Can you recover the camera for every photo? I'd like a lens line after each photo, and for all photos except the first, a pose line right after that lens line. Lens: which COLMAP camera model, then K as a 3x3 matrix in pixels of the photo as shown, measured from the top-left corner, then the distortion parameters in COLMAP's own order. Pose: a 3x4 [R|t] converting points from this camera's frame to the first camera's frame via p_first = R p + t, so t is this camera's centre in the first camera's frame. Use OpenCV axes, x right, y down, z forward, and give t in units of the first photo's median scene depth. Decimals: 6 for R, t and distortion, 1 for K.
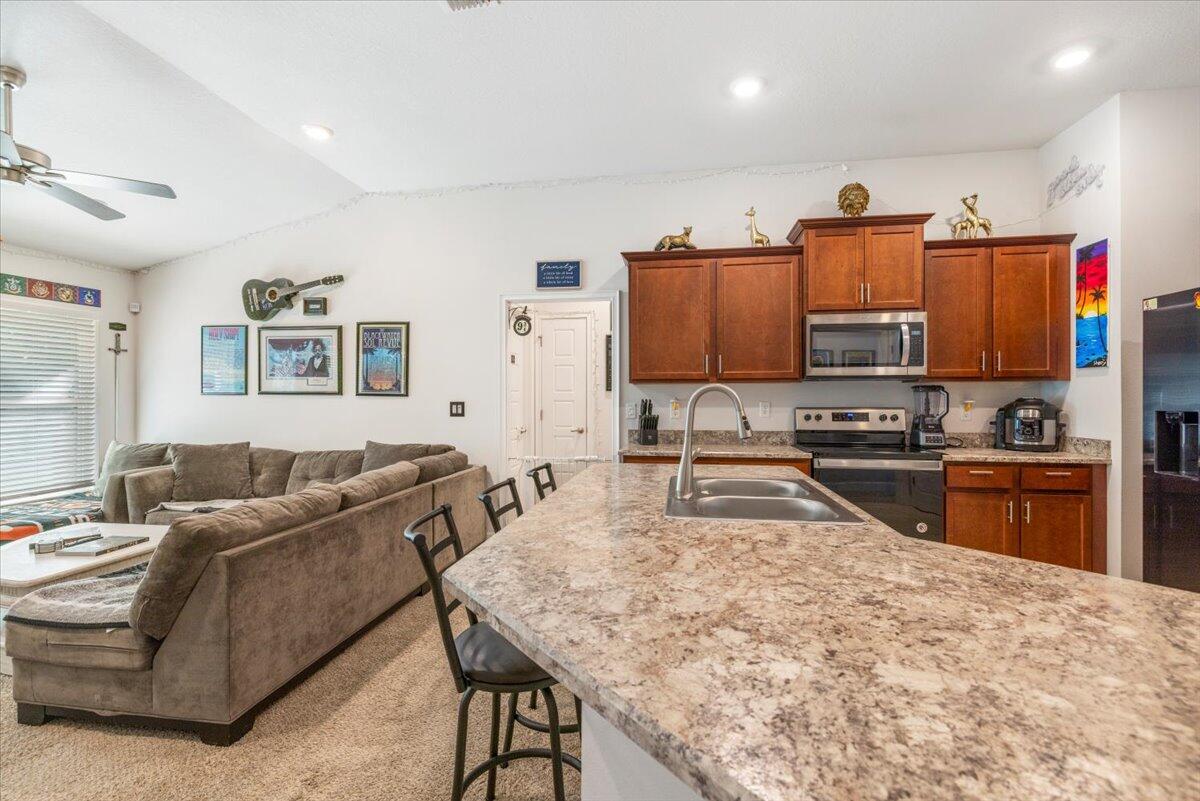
lens RADIAL K [[540.7, 0, 594.8], [0, 540.7, 397.9], [0, 0, 1]] dist [0.002321, -0.000915]
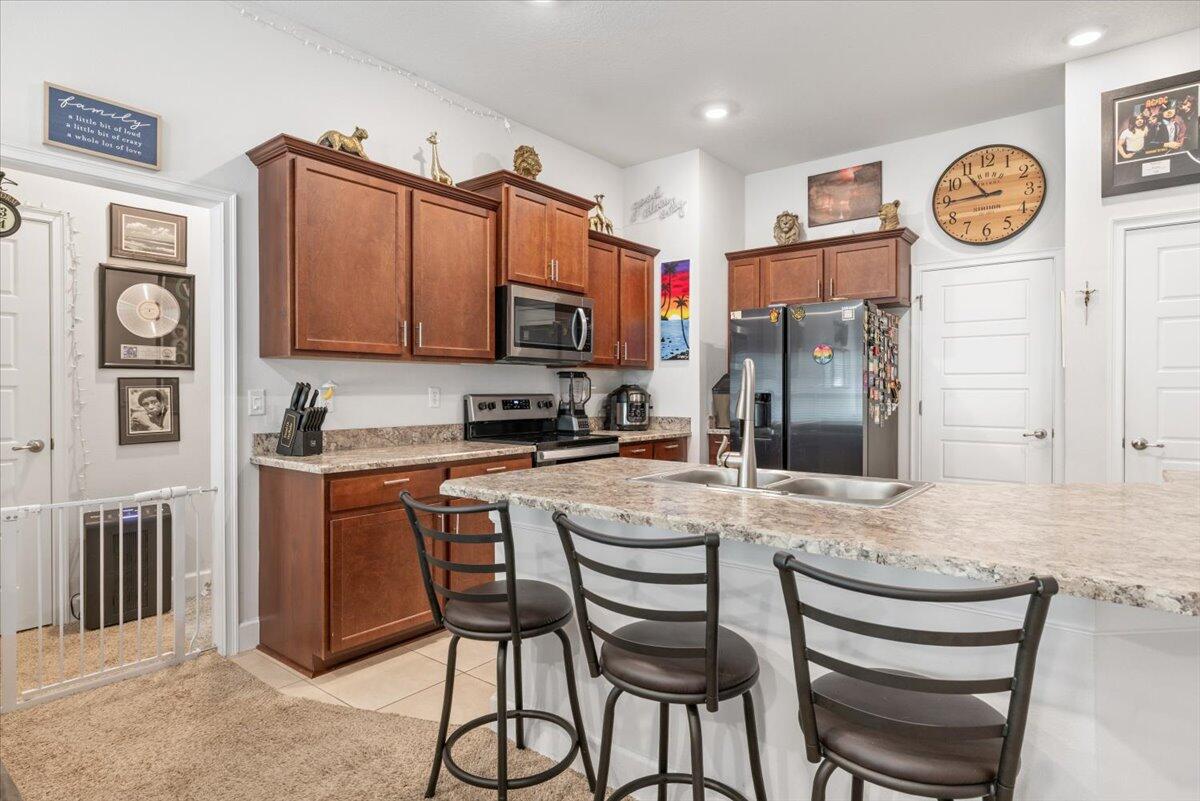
lens RADIAL K [[652.2, 0, 603.8], [0, 652.2, 389.8], [0, 0, 1]] dist [-0.003531, -0.000376]
pose [[0.487958, 0.001705, 0.872866, -0.378400], [0.001080, 0.999996, -0.002556, 0.013121], [-0.872867, 0.002190, 0.487954, 0.327486]]
